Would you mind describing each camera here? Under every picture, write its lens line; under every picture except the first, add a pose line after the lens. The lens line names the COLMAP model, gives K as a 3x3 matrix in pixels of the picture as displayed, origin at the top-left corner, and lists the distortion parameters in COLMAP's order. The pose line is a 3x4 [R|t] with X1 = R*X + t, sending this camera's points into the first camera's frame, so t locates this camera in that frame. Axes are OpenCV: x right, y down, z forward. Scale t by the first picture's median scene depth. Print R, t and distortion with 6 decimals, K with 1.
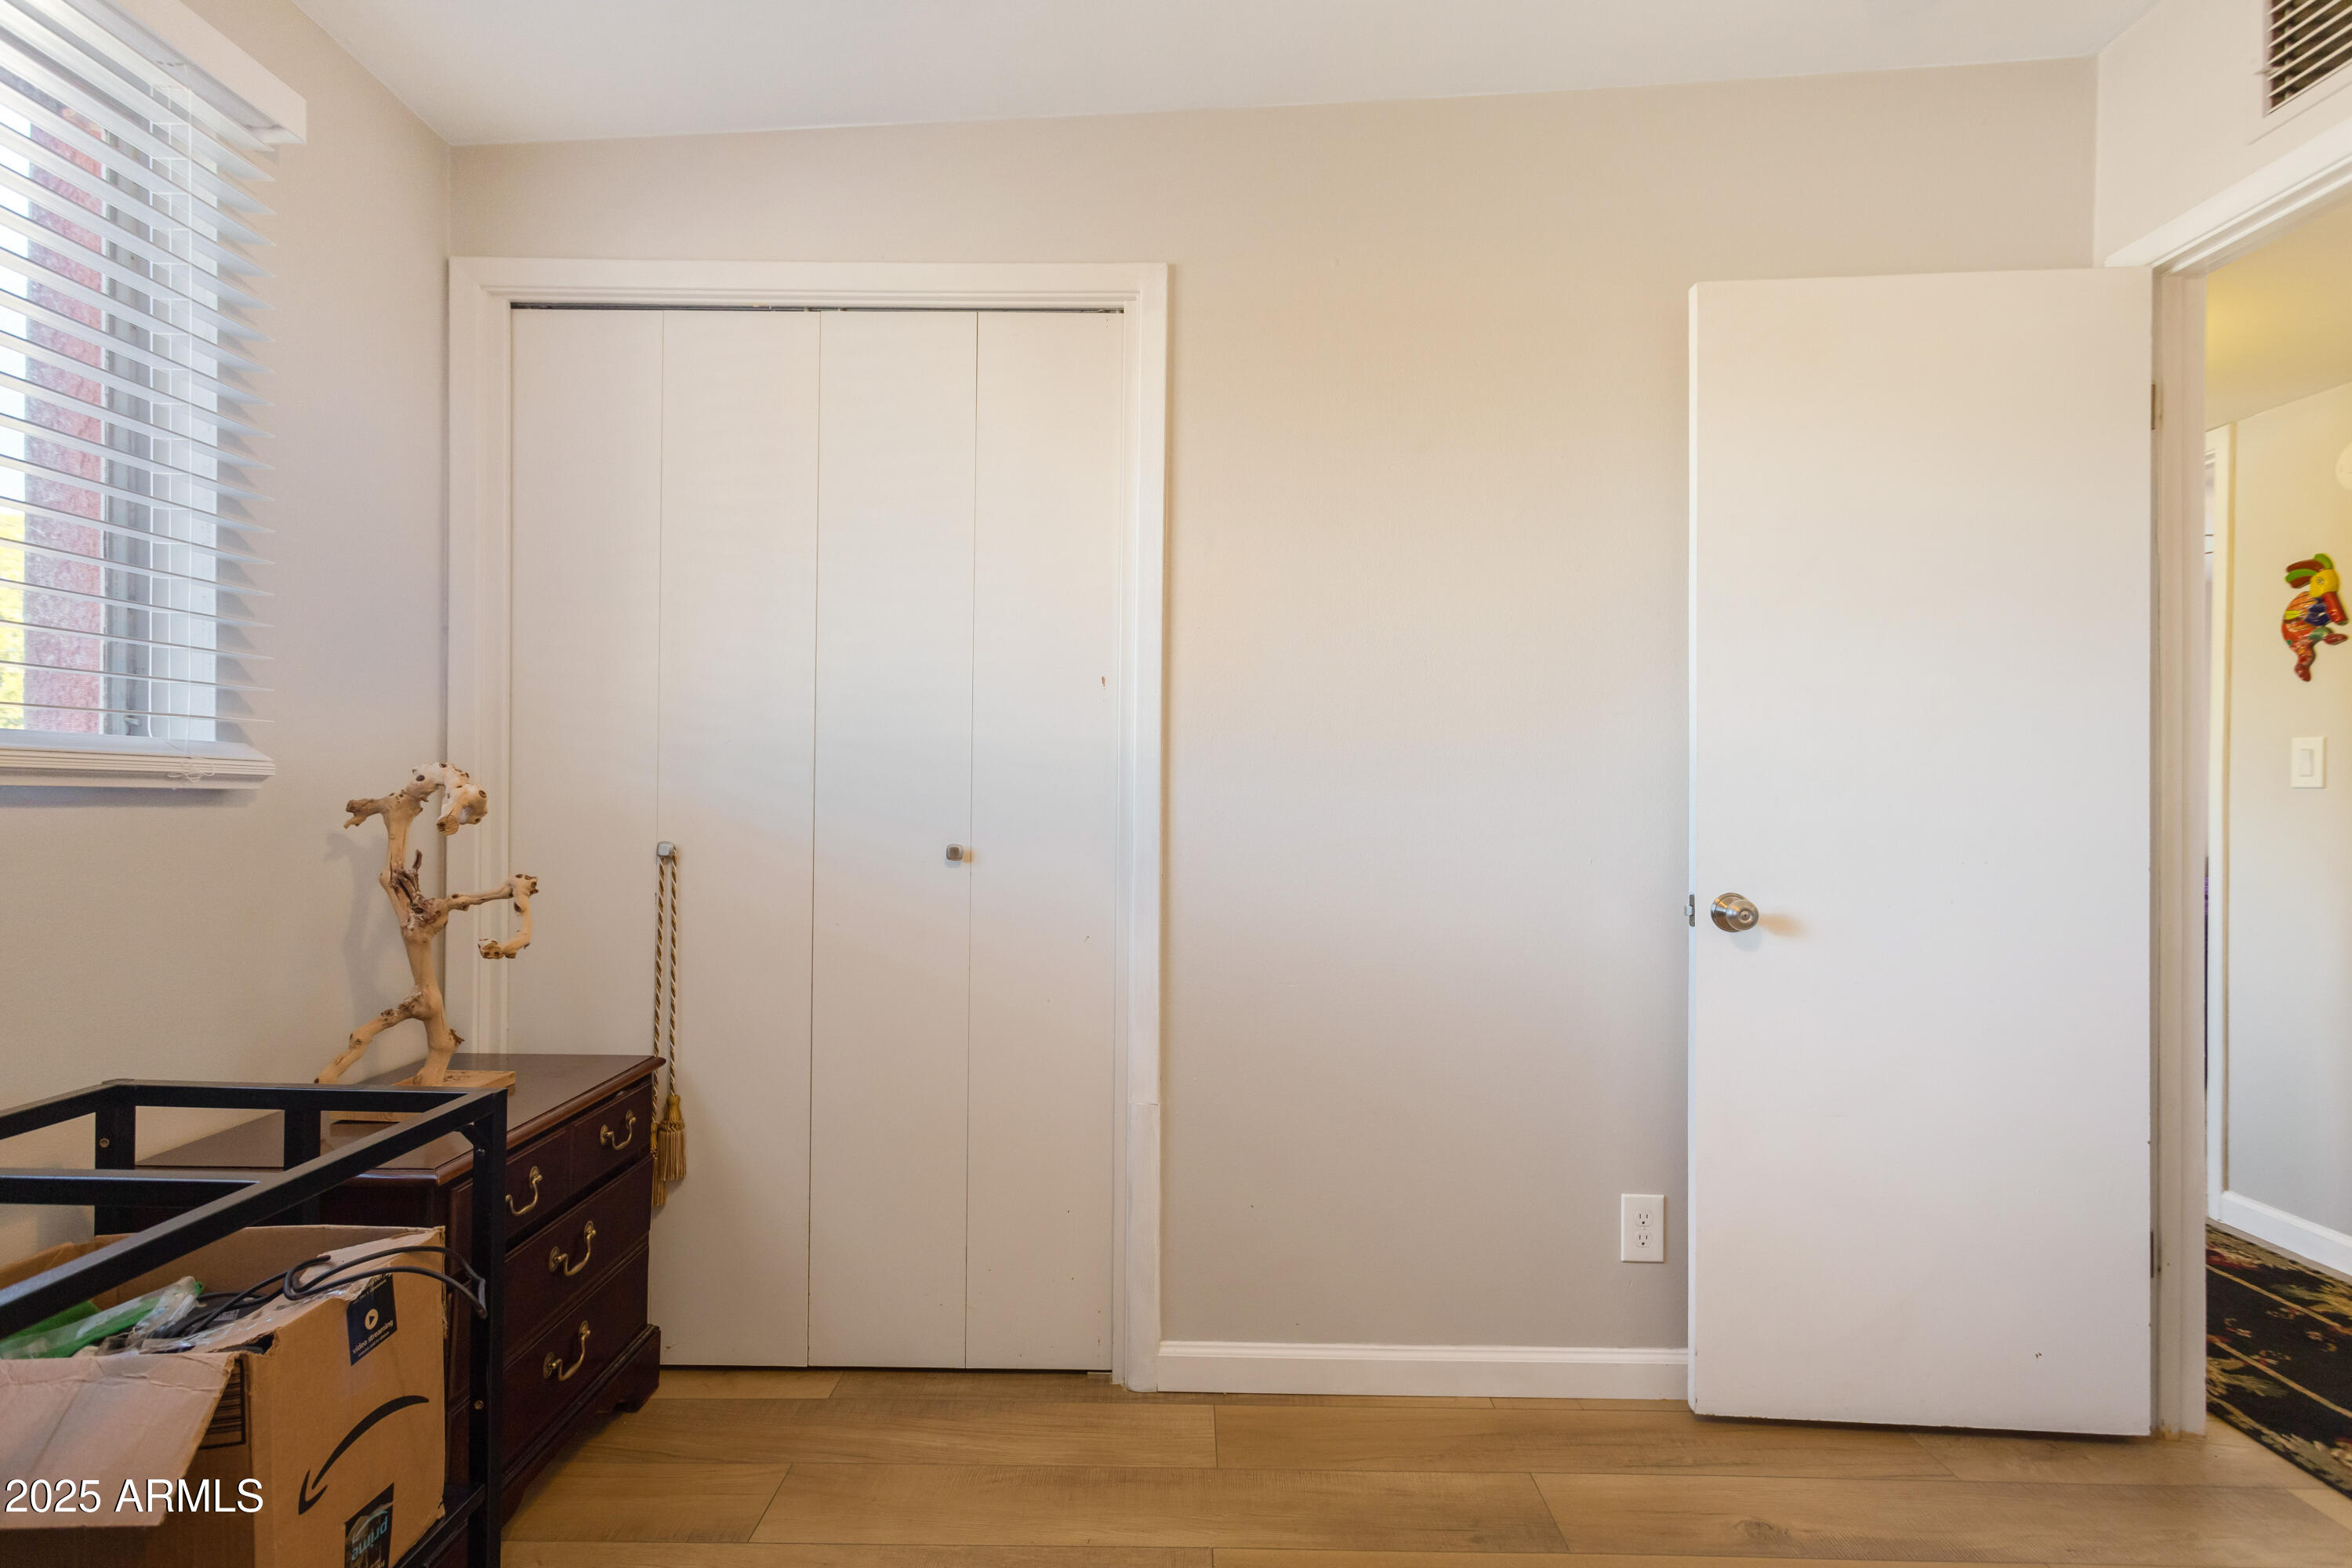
lens RADIAL K [[1136.2, 0, 1173.8], [0, 1136.2, 783.8], [0, 0, 1]] dist [0.001604, 0.002600]
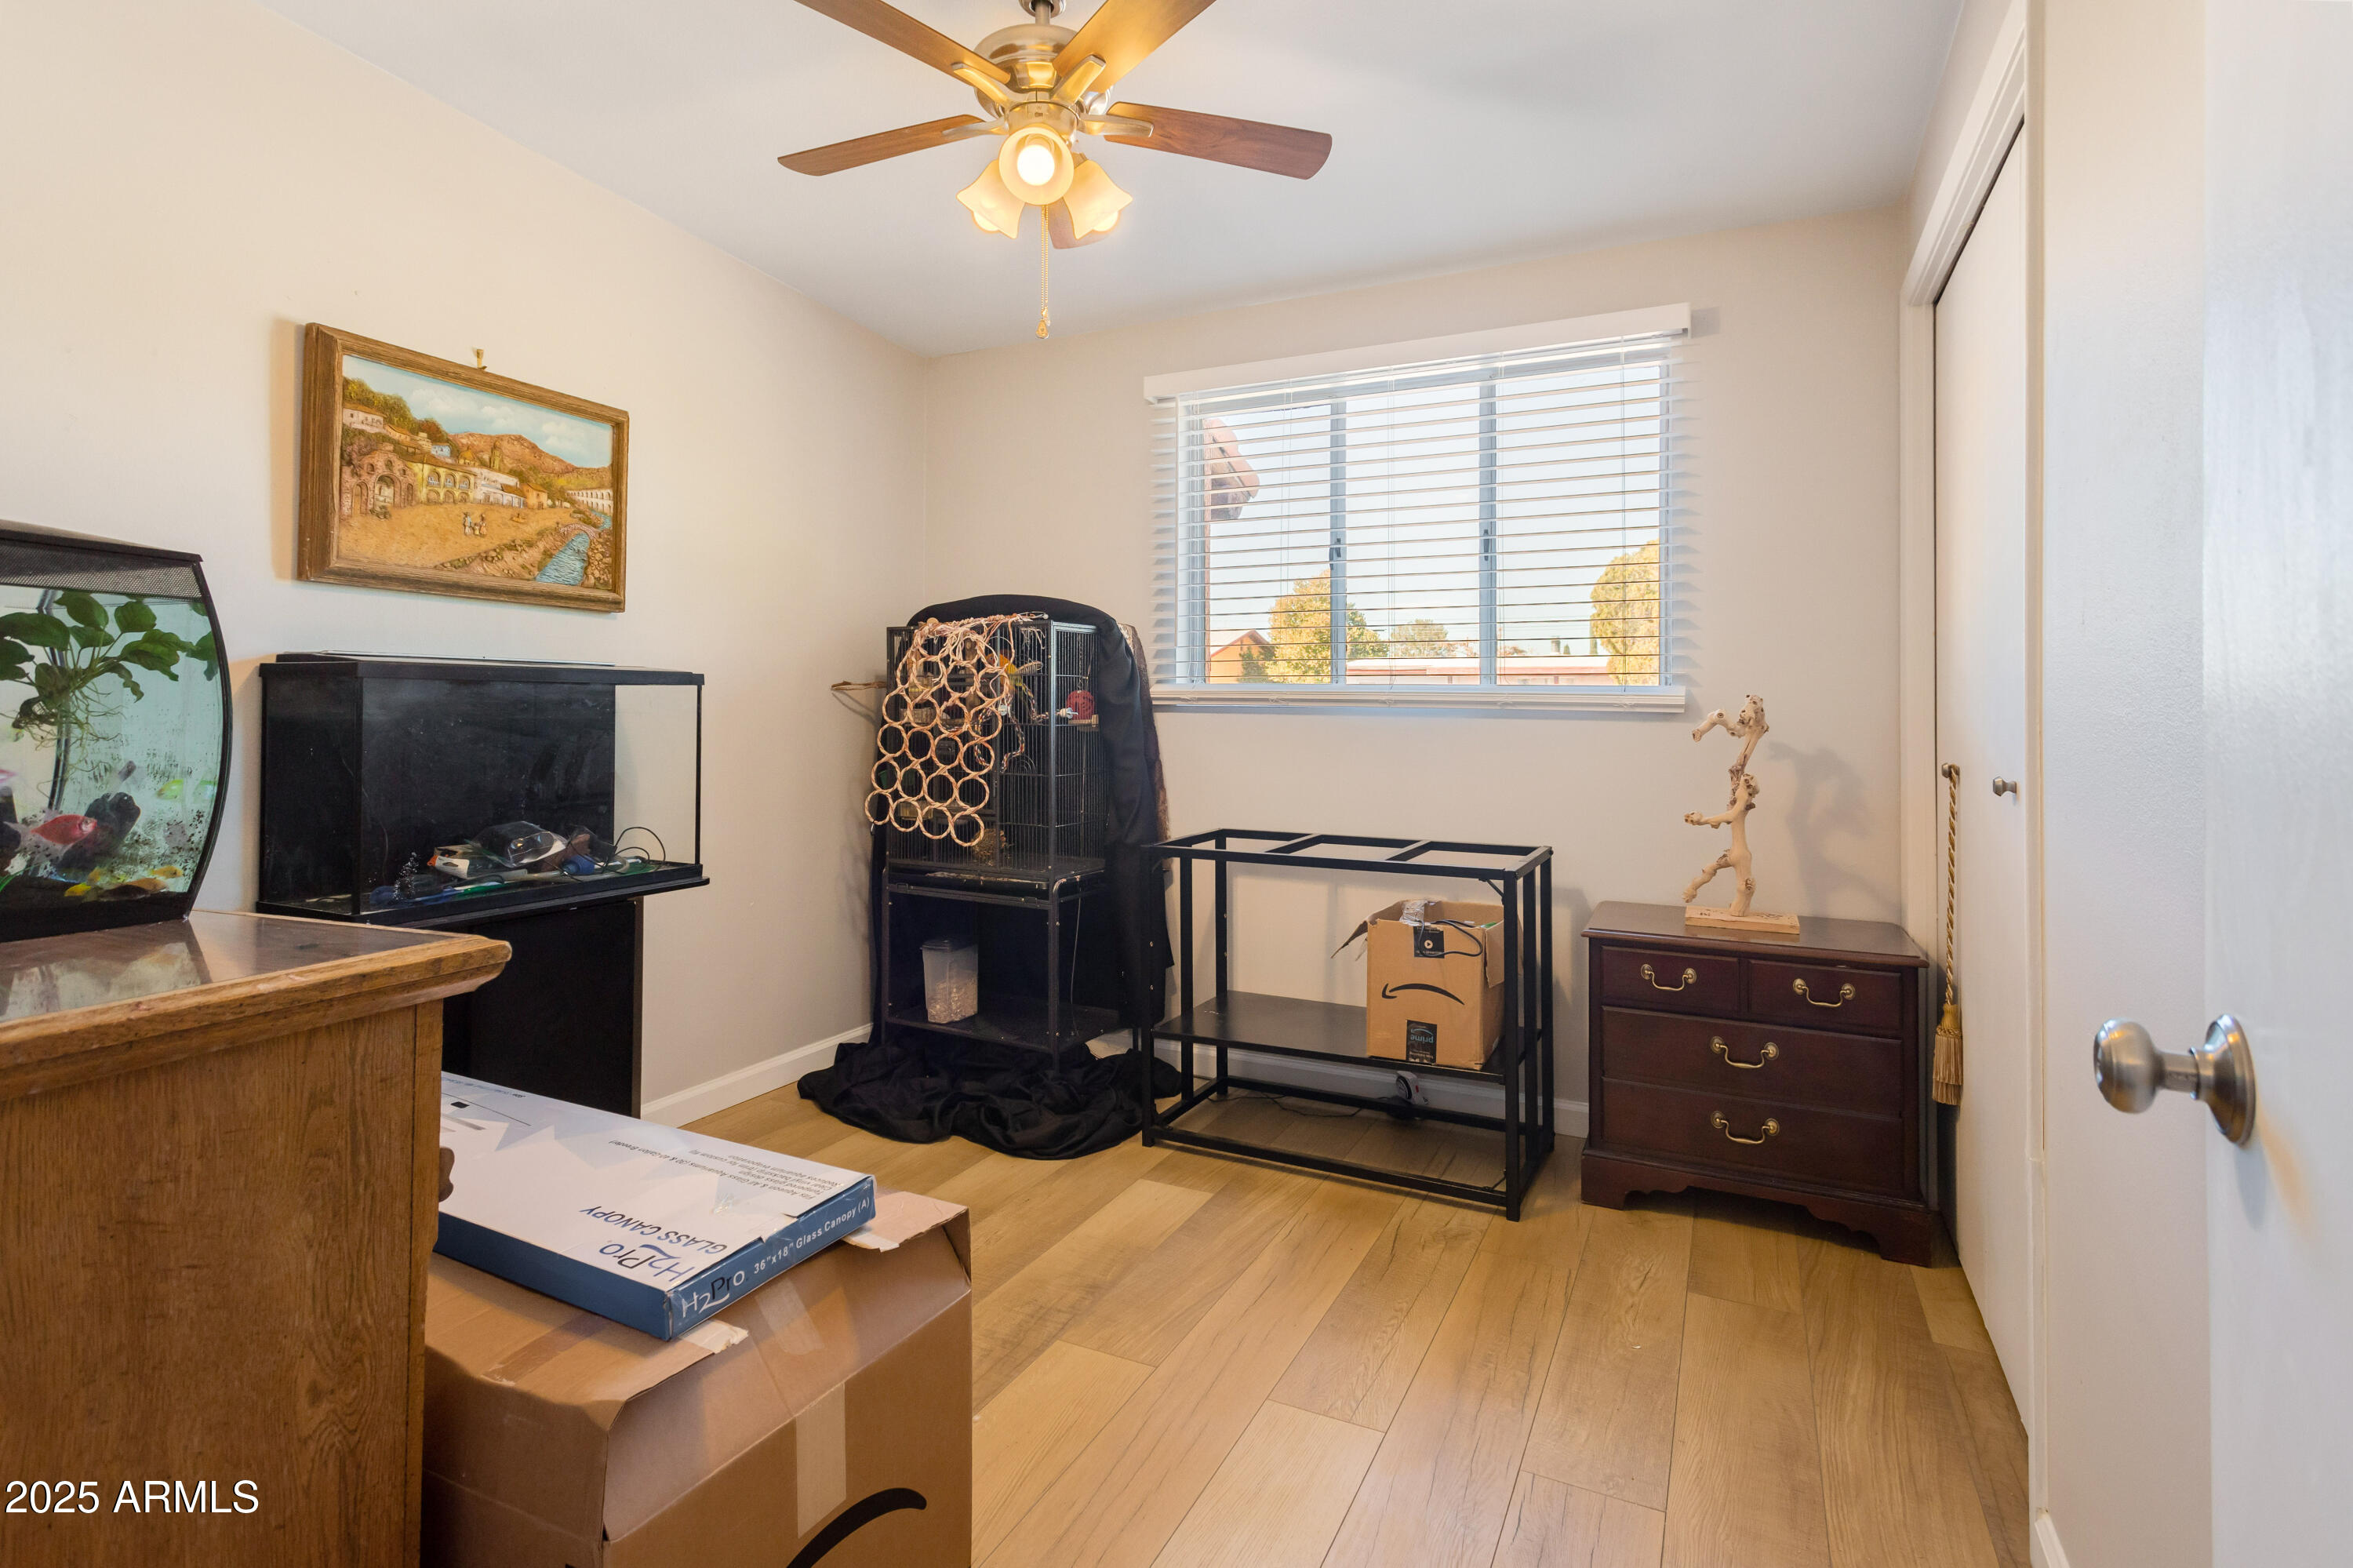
lens RADIAL K [[1136.7, 0, 1167.6], [0, 1136.7, 703.9], [0, 0, 1]] dist [0.001604, 0.002600]
pose [[-0.431938, -0.013842, -0.901797, 1.035372], [-0.005010, 0.999904, -0.012948, 0.017561], [0.901889, -0.001075, -0.431966, 1.005337]]
